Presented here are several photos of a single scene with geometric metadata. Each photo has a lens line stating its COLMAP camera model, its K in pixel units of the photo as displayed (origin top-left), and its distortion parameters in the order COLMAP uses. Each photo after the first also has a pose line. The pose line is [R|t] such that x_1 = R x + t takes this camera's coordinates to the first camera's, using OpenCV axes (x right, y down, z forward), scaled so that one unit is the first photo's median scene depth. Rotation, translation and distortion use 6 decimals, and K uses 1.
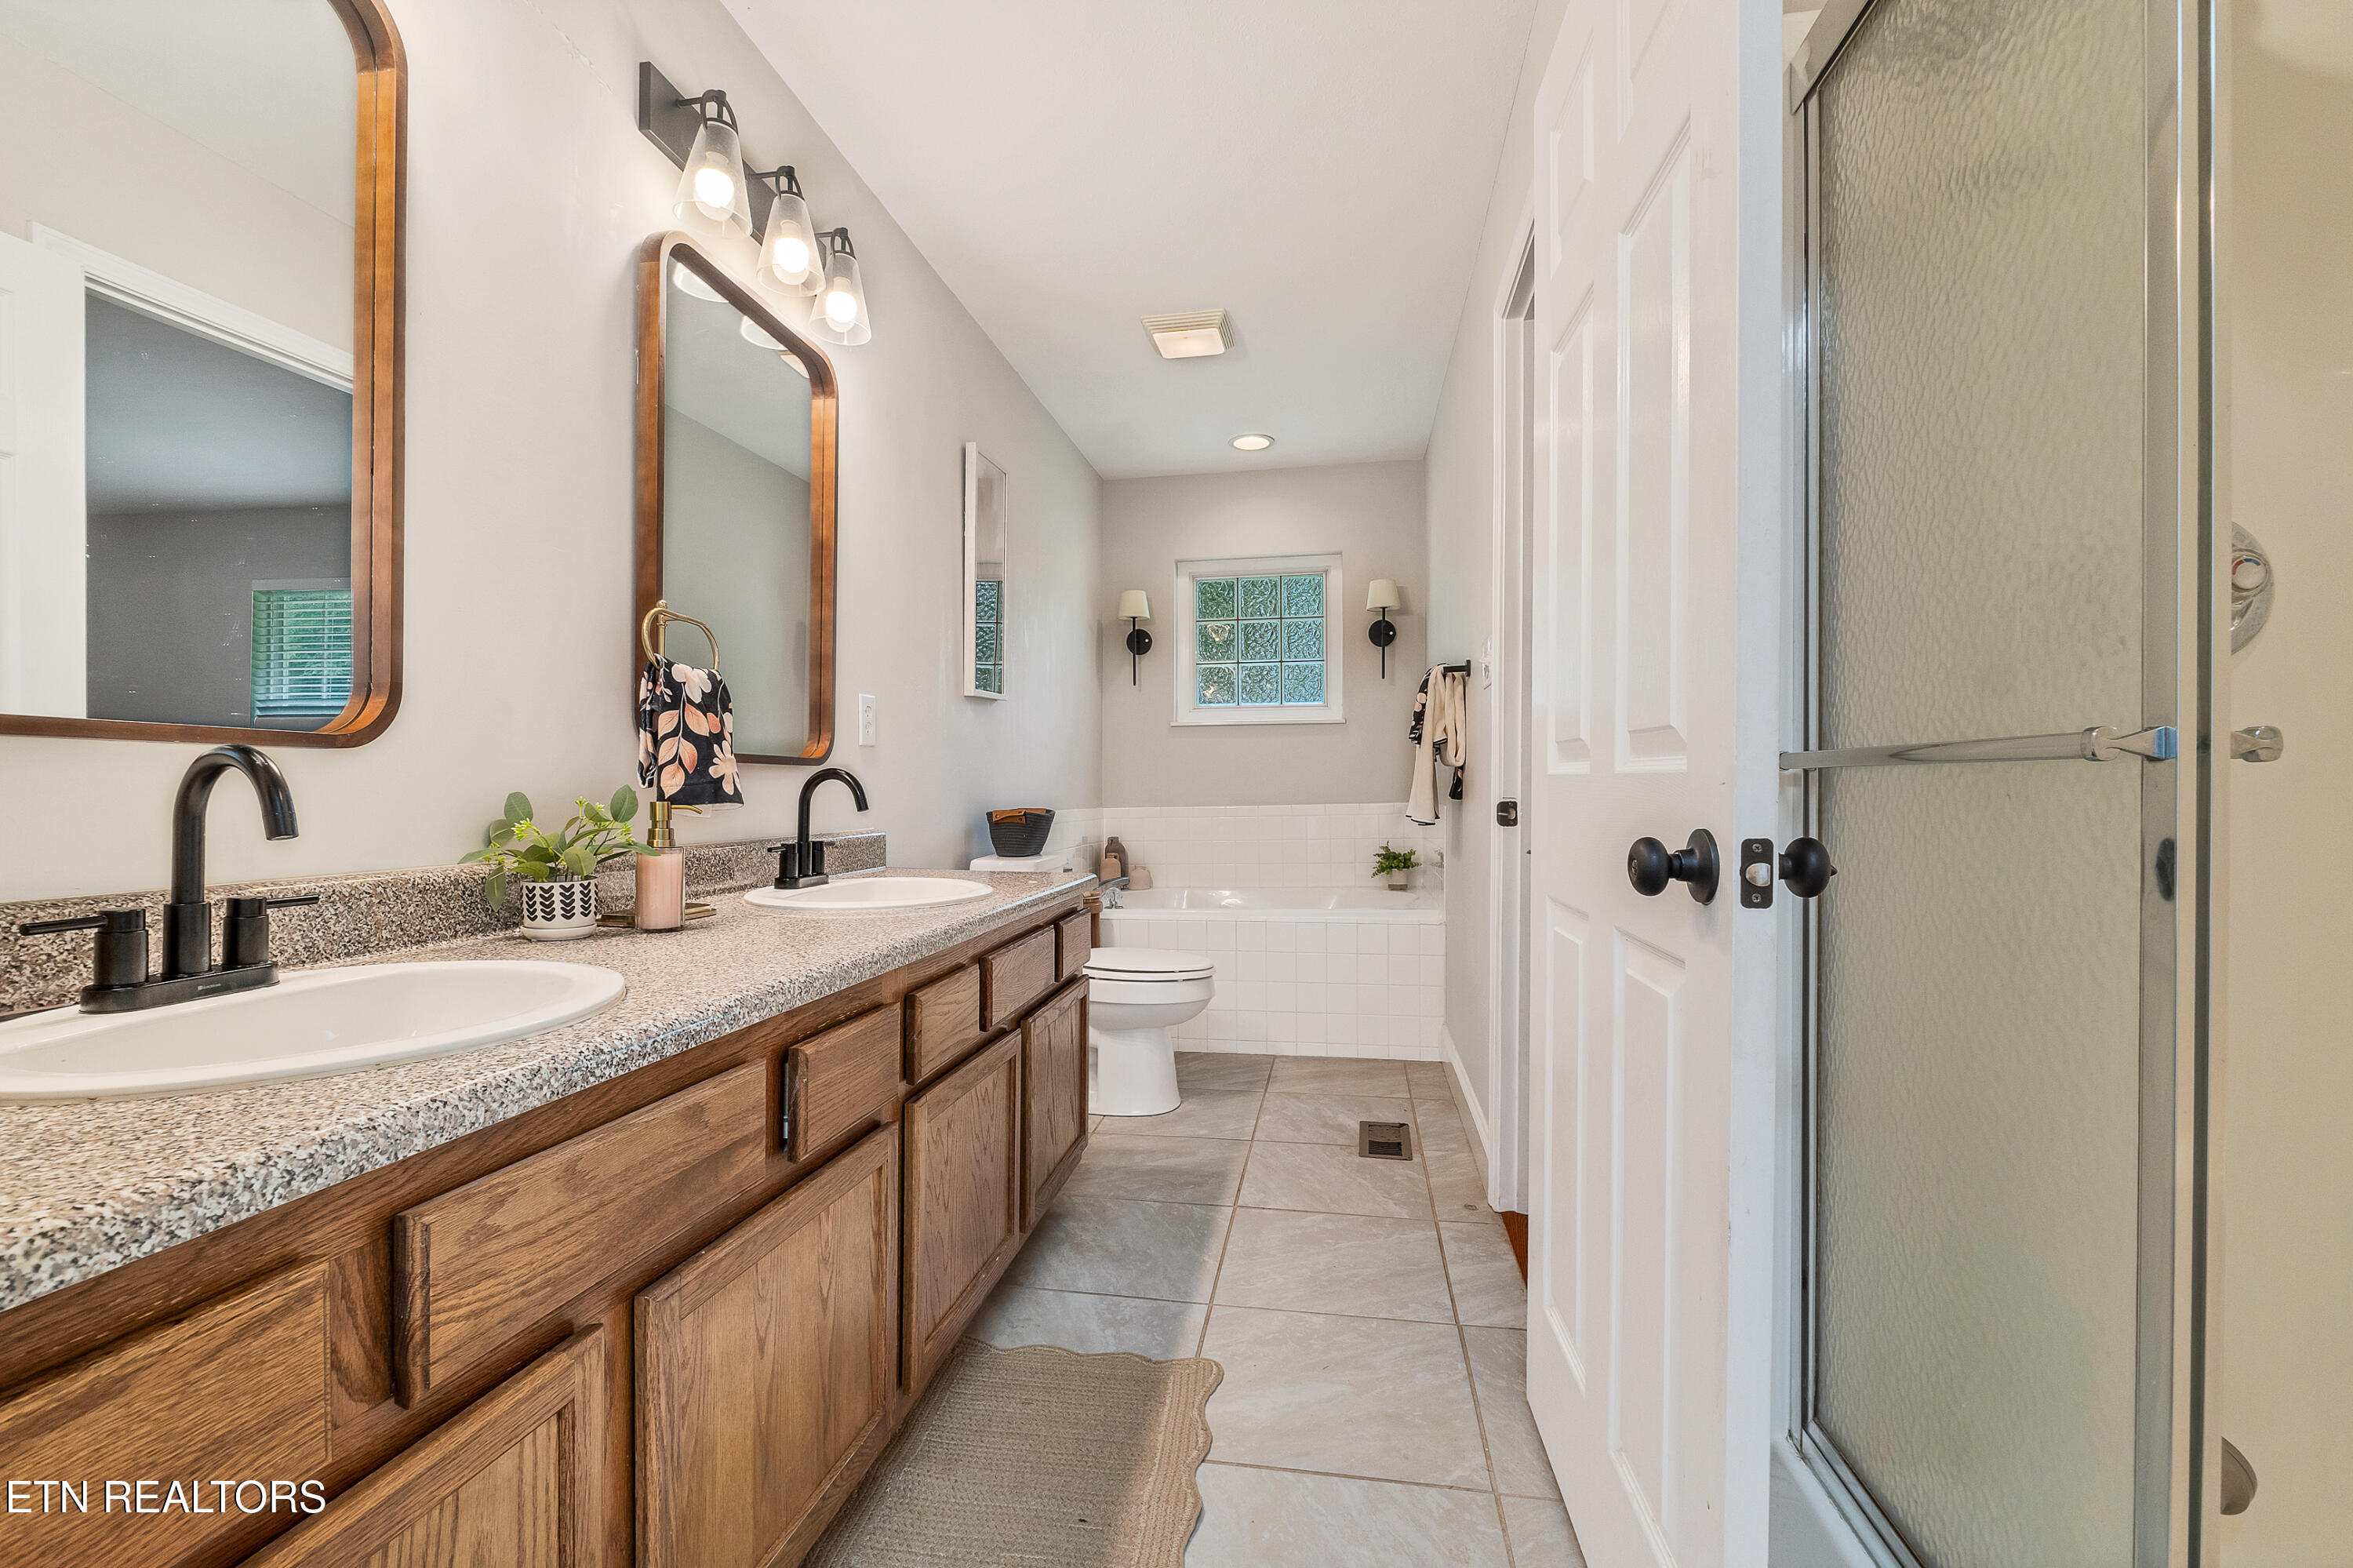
lens RADIAL K [[1037.1, 0, 1208.8], [0, 1037.1, 774.5], [0, 0, 1]] dist [-0.008915, -0.000513]
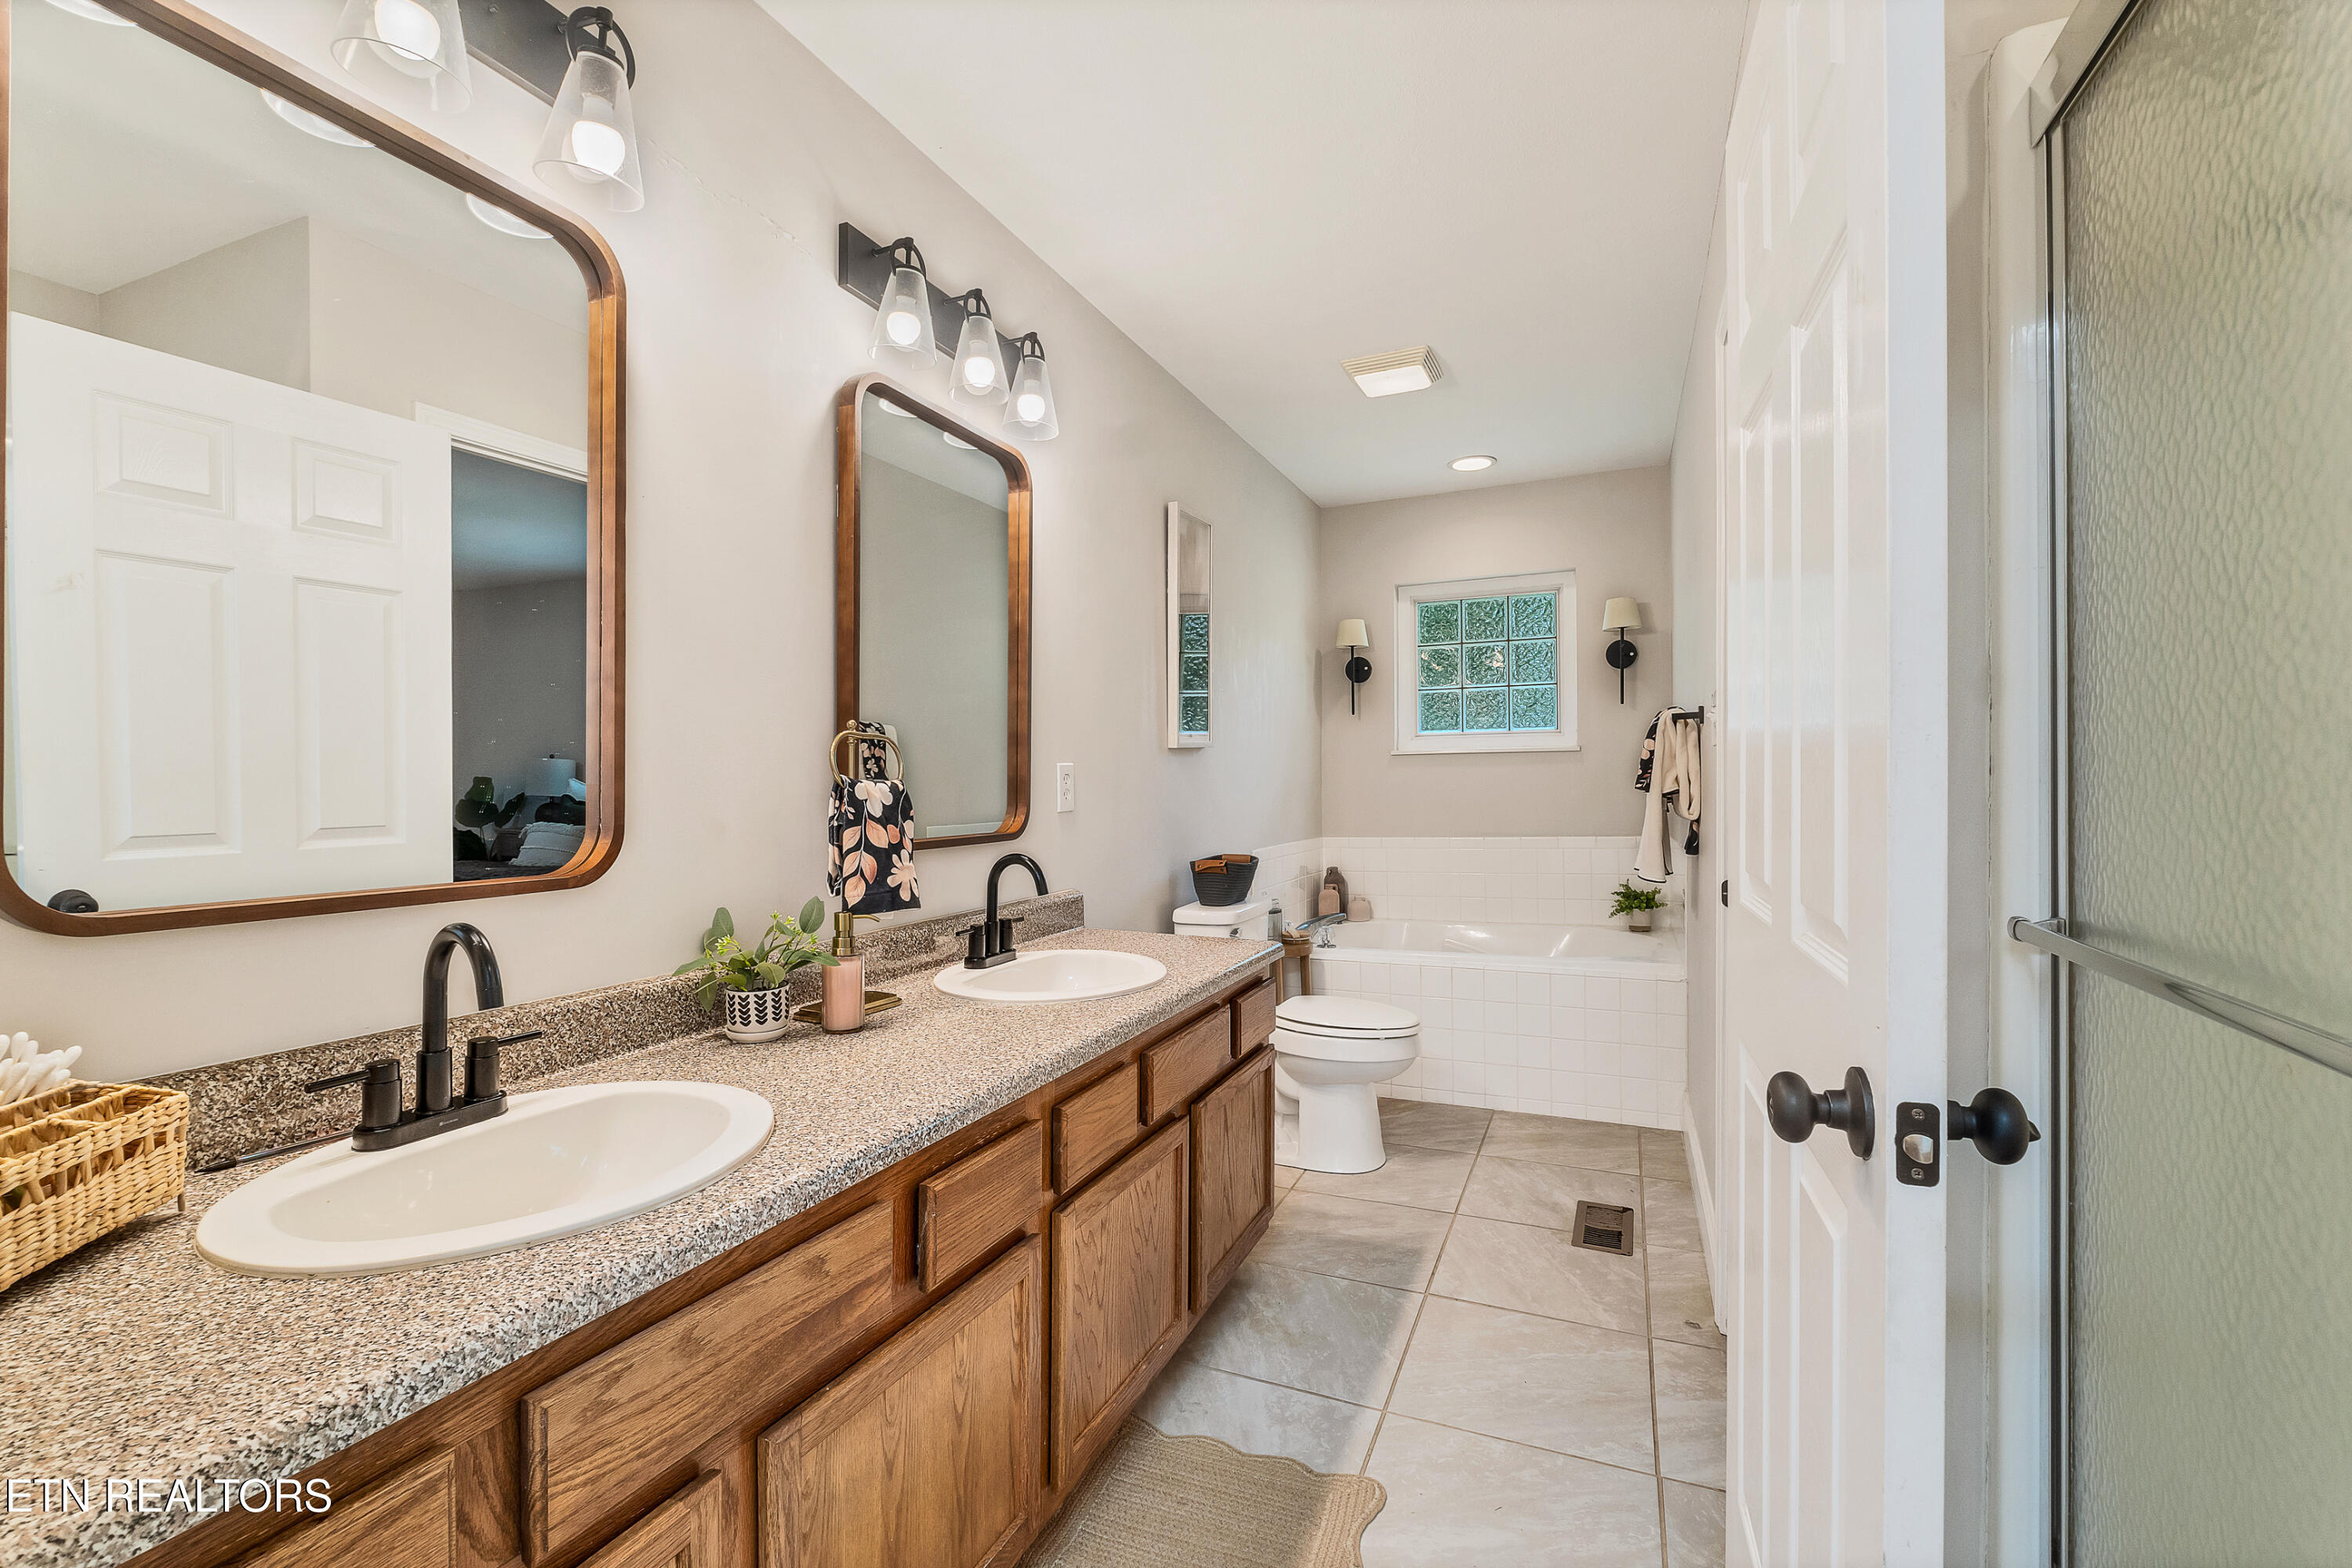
lens RADIAL K [[1036.6, 0, 1187.4], [0, 1036.6, 779.3], [0, 0, 1]] dist [-0.008915, -0.000513]
pose [[0.969405, -0.002758, -0.245450, 0.074820], [0.001816, 0.999990, -0.004066, -0.089324], [0.245459, 0.003496, 0.969401, 0.022787]]
